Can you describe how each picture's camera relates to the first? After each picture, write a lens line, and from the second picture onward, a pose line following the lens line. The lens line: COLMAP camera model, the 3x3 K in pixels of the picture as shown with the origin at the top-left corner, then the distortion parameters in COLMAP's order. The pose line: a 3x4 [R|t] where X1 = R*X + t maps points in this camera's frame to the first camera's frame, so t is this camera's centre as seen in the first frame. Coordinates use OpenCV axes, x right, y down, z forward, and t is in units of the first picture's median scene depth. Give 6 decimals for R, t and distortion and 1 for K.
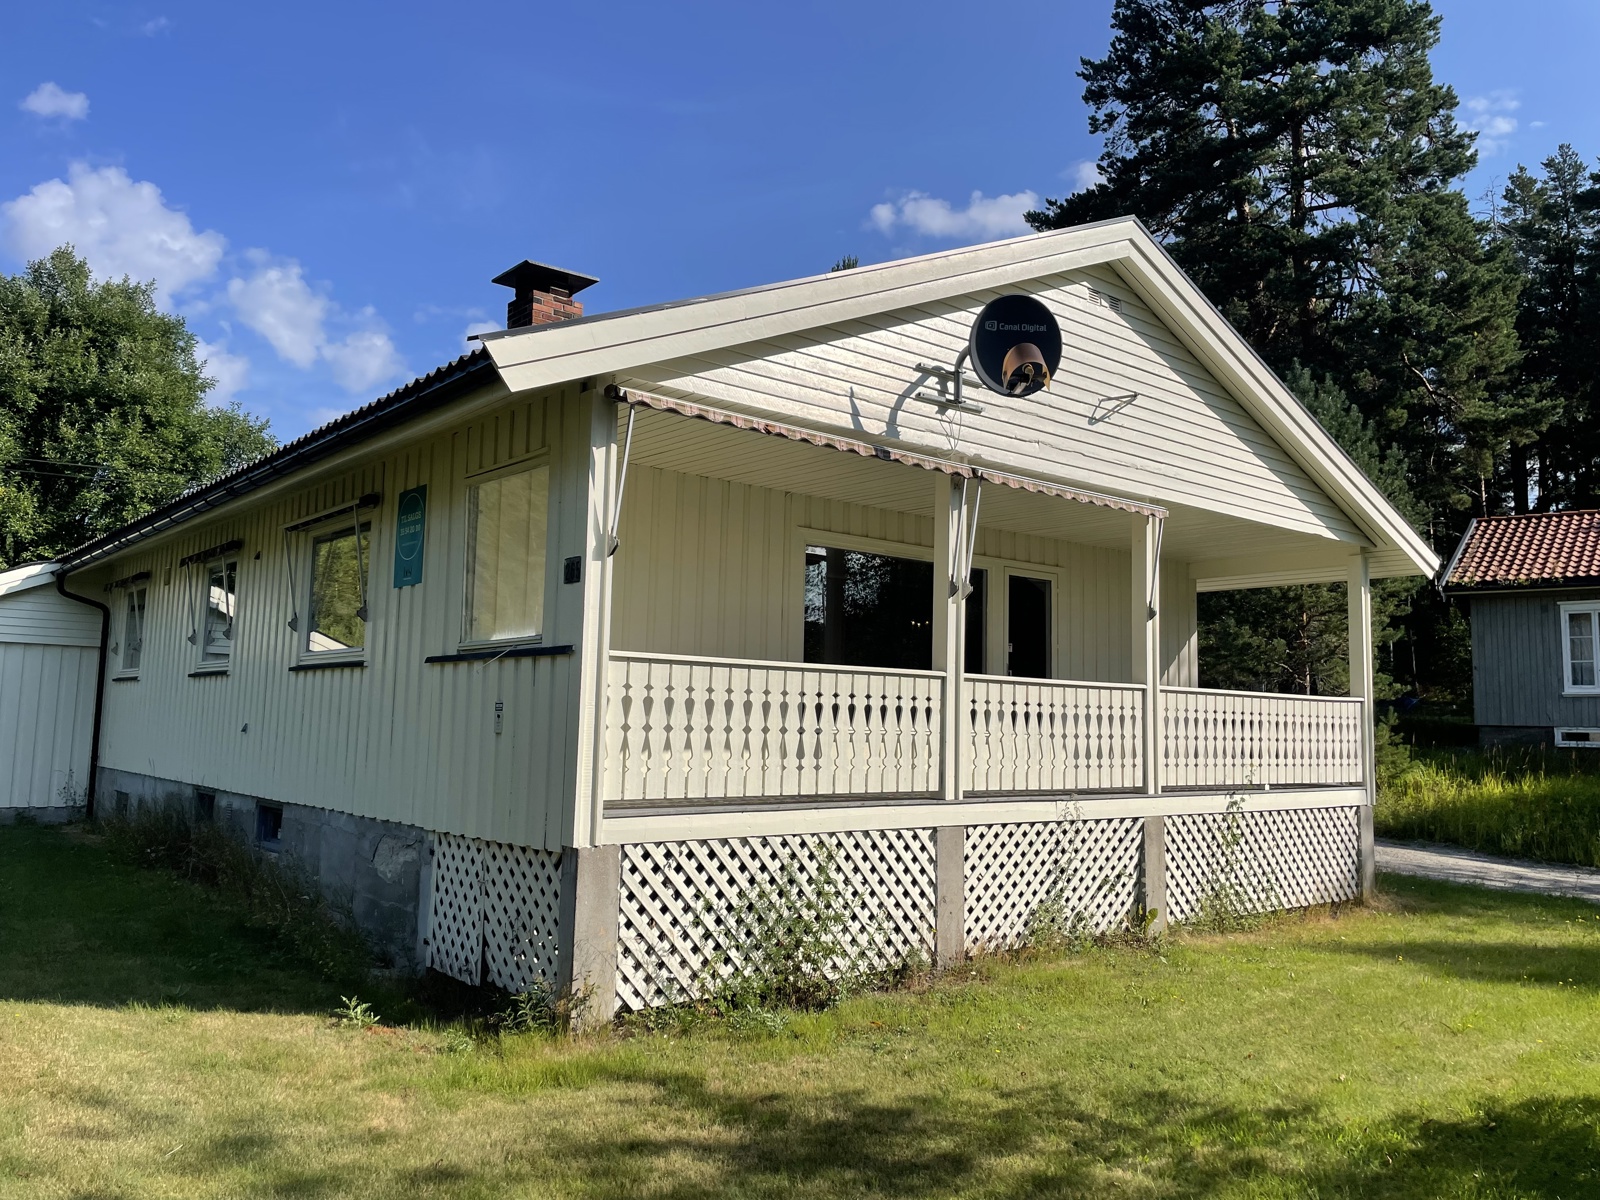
lens RADIAL K [[1200.5, 0, 806.3], [0, 1200.5, 590.1], [0, 0, 1]] dist [0.080088, -0.099579]
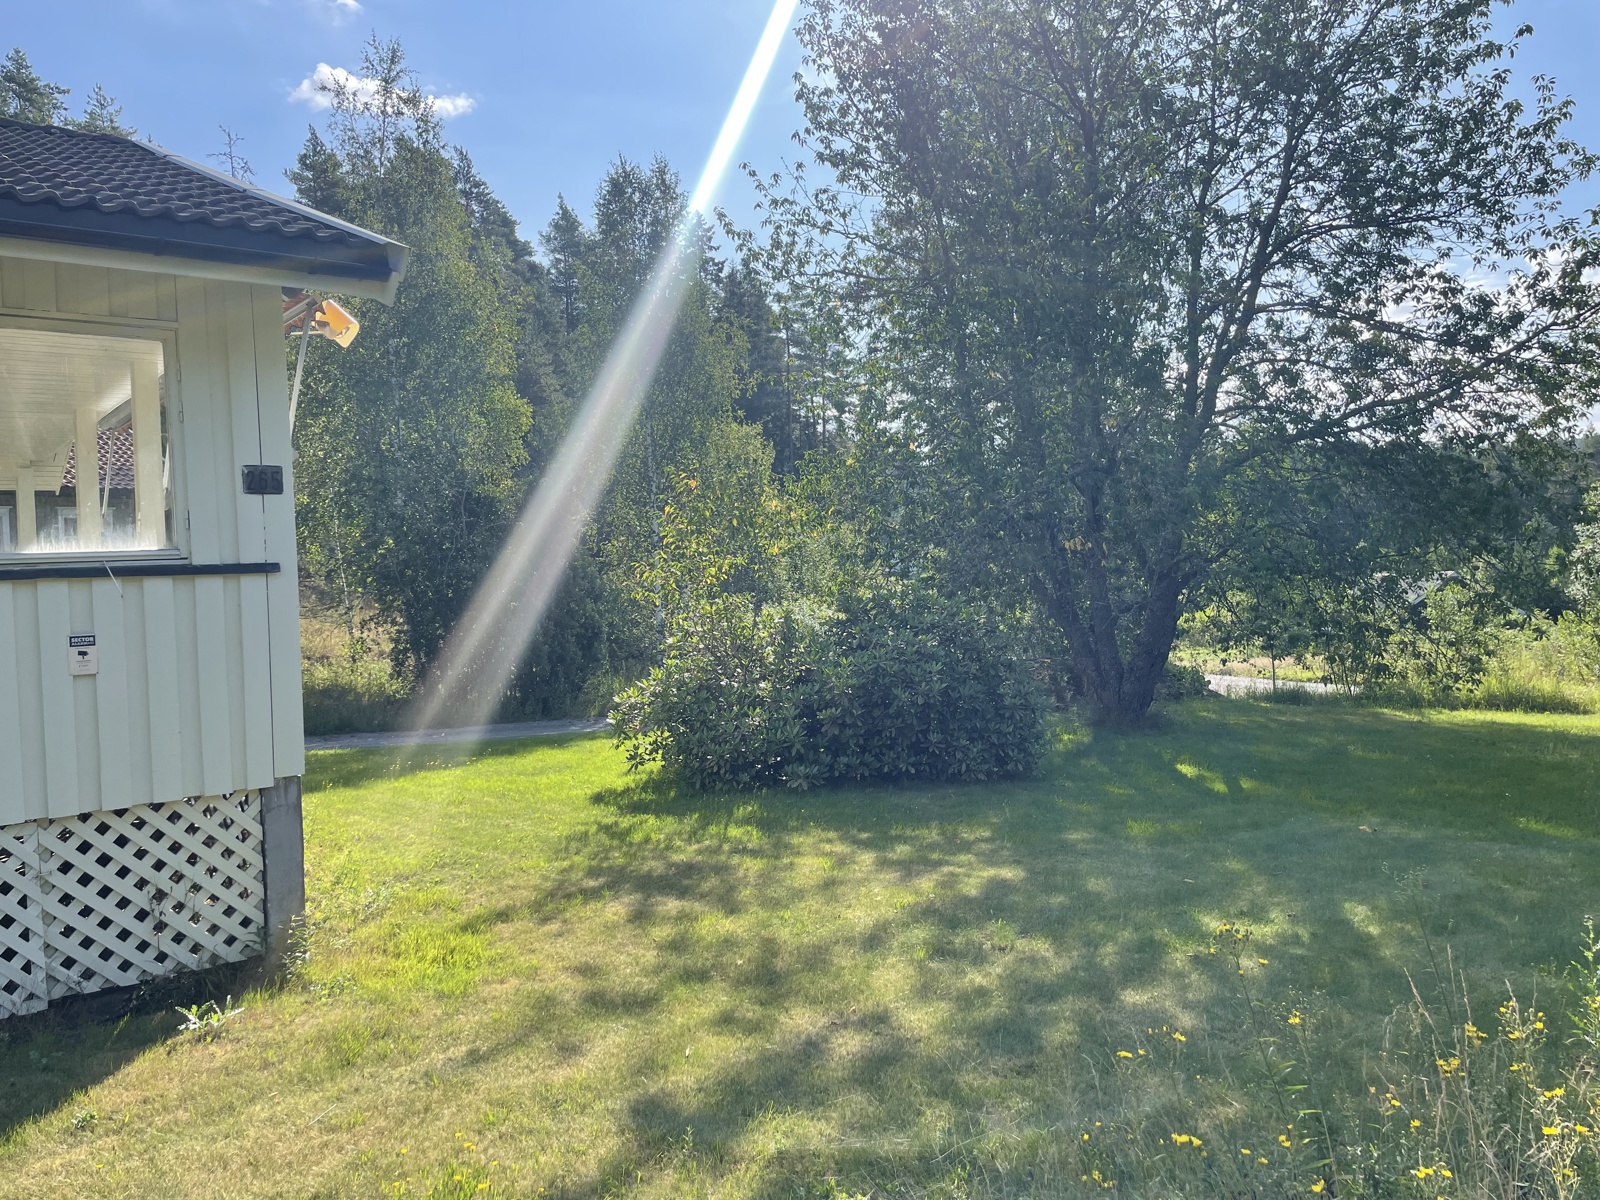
lens RADIAL K [[1200.5, 0, 806.3], [0, 1200.5, 590.1], [0, 0, 1]] dist [0.080088, -0.099579]
pose [[0.024837, -0.023529, 0.999415, -1.027404], [-0.058900, 0.997952, 0.024959, 0.018283], [-0.997955, -0.059485, 0.023400, 0.526977]]
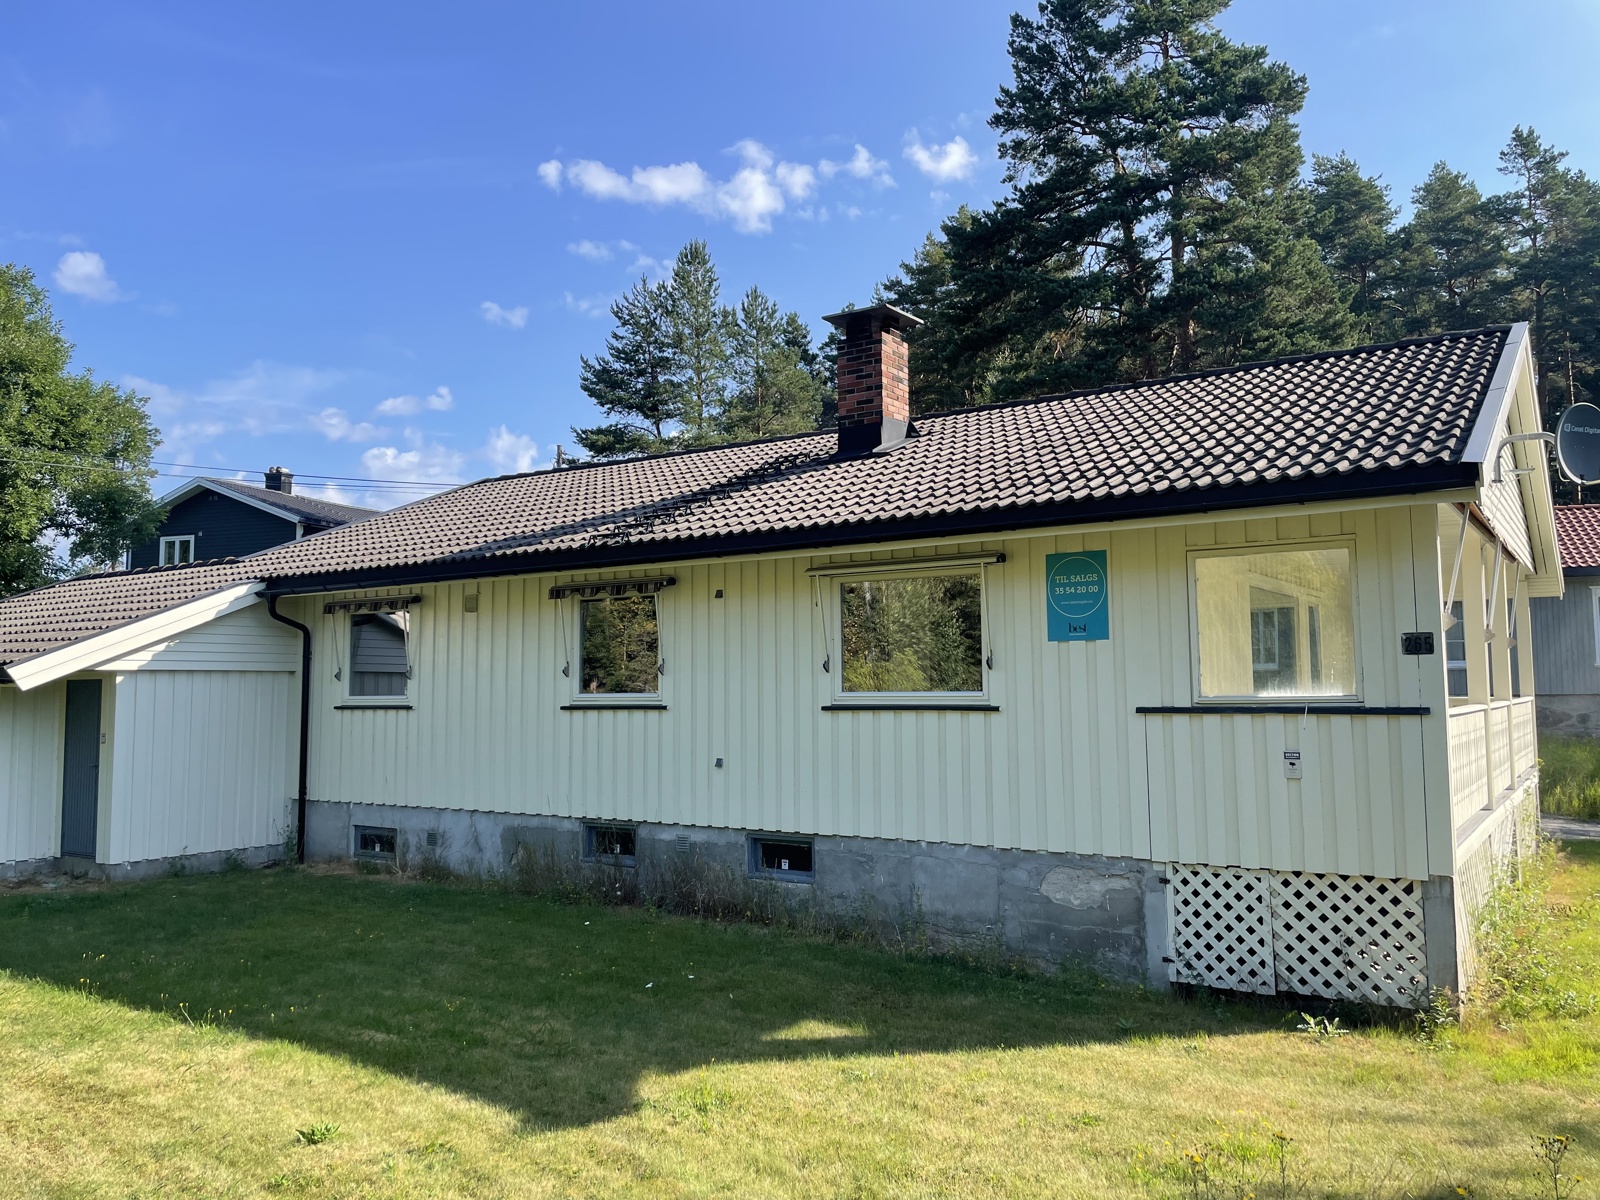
lens RADIAL K [[1198.6, 0, 807.9], [0, 1198.6, 582.4], [0, 0, 1]] dist [0.071845, -0.092720]
pose [[0.958501, -0.005289, 0.285040, -1.042092], [-0.001801, 0.999696, 0.024606, -0.098864], [-0.285083, -0.024099, 0.958200, 0.017624]]
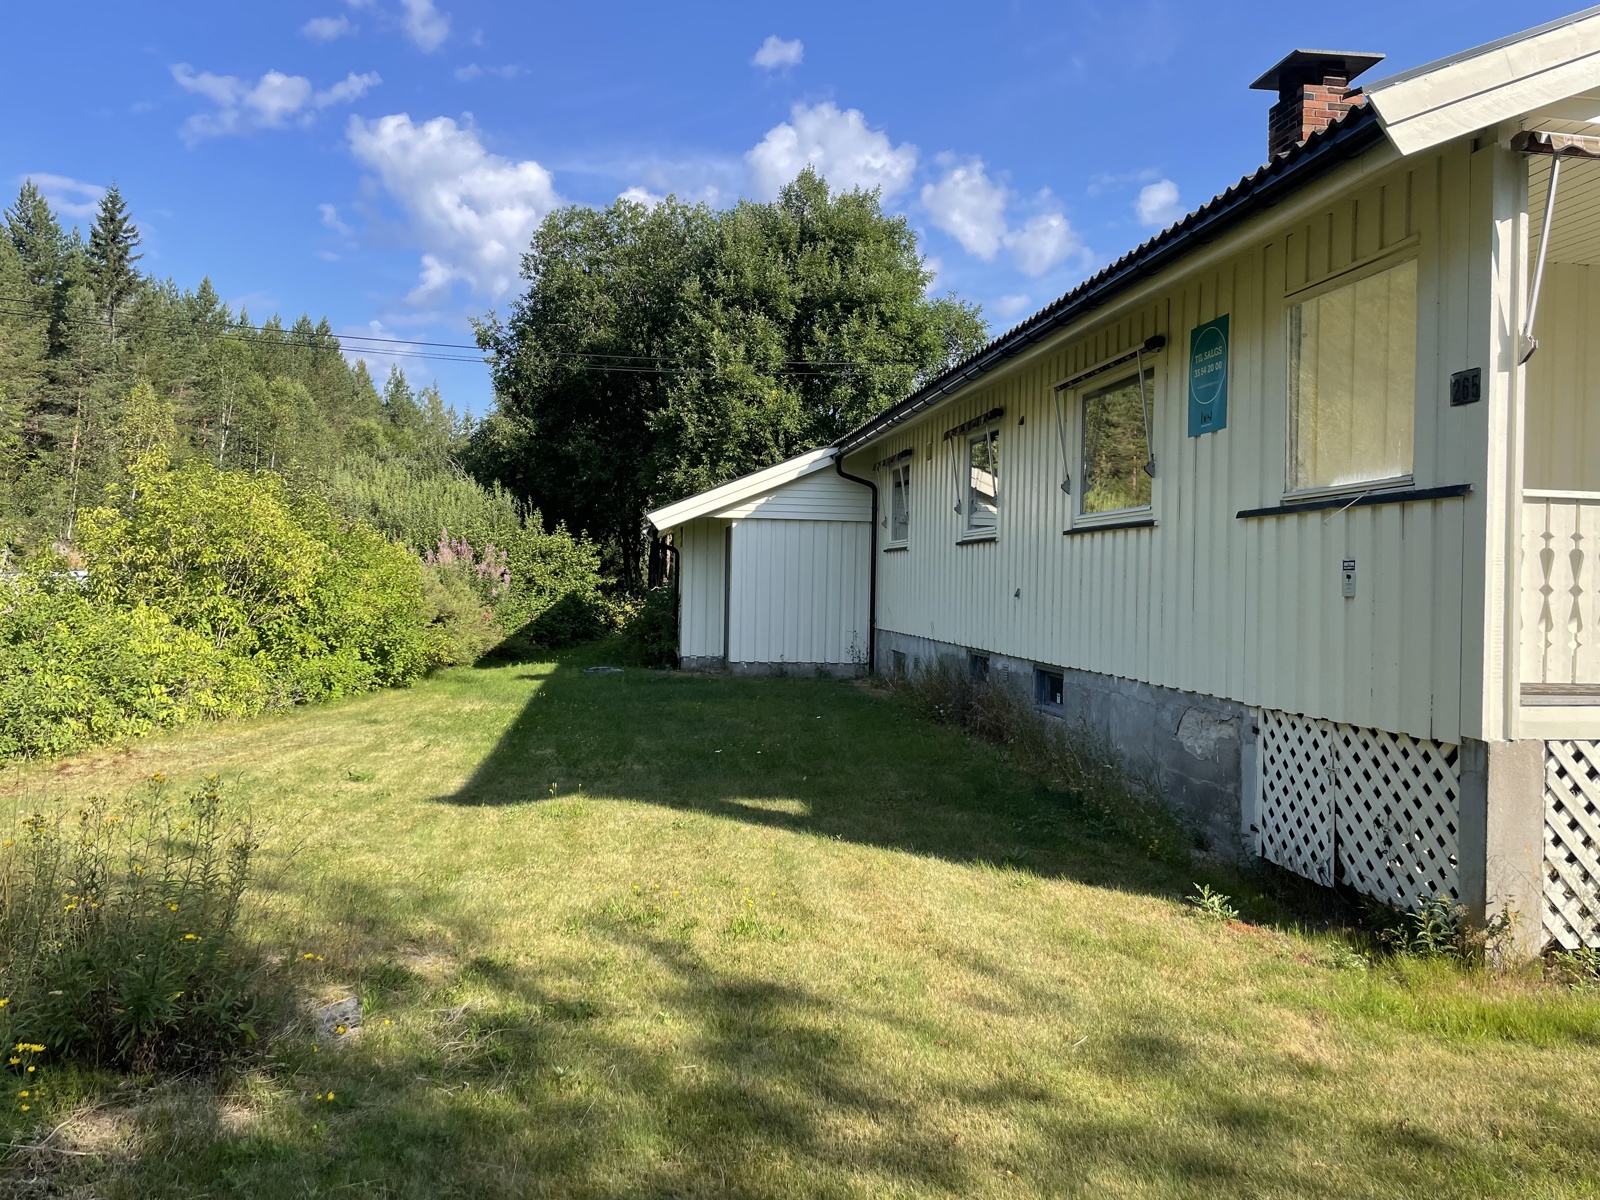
lens RADIAL K [[1198.6, 0, 807.9], [0, 1198.6, 582.4], [0, 0, 1]] dist [0.071845, -0.092720]
pose [[0.852911, -0.004176, -0.522040, -0.137917], [0.055797, 0.994969, 0.083202, 0.018223], [0.519067, -0.100092, 0.848853, 0.097933]]
